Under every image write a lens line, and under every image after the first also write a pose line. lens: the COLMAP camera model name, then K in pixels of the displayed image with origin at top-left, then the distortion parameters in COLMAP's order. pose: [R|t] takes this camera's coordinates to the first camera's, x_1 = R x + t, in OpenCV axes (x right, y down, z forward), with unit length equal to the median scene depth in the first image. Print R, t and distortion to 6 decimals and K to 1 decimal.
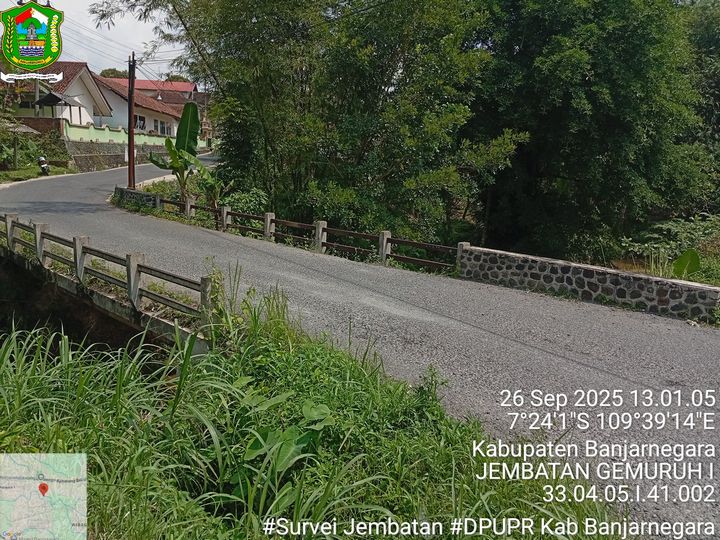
lens RADIAL K [[556.5, 0, 360.0], [0, 556.5, 270.0], [0, 0, 1]] dist [-0.032029, -0.003230]
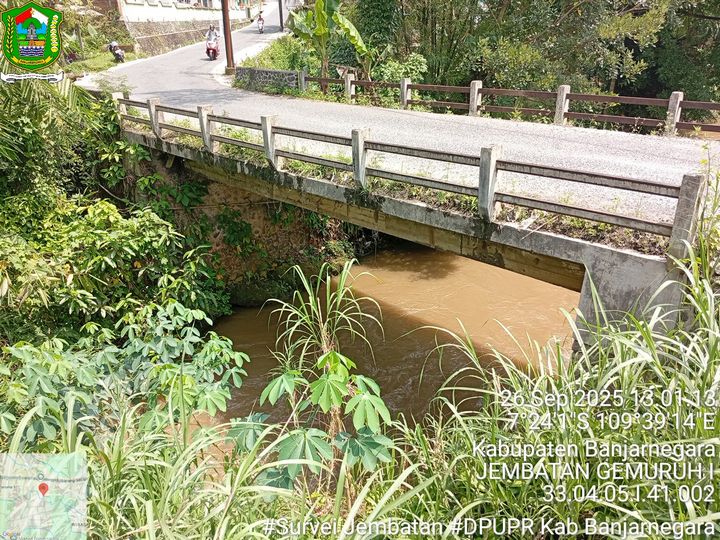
lens RADIAL K [[556.5, 0, 360.0], [0, 556.5, 270.0], [0, 0, 1]] dist [-0.032029, -0.003230]
pose [[0.995747, -0.058138, -0.071463, -0.237569], [0.072730, 0.972227, 0.222454, -0.020789], [0.056545, -0.226706, 0.972320, 0.098797]]
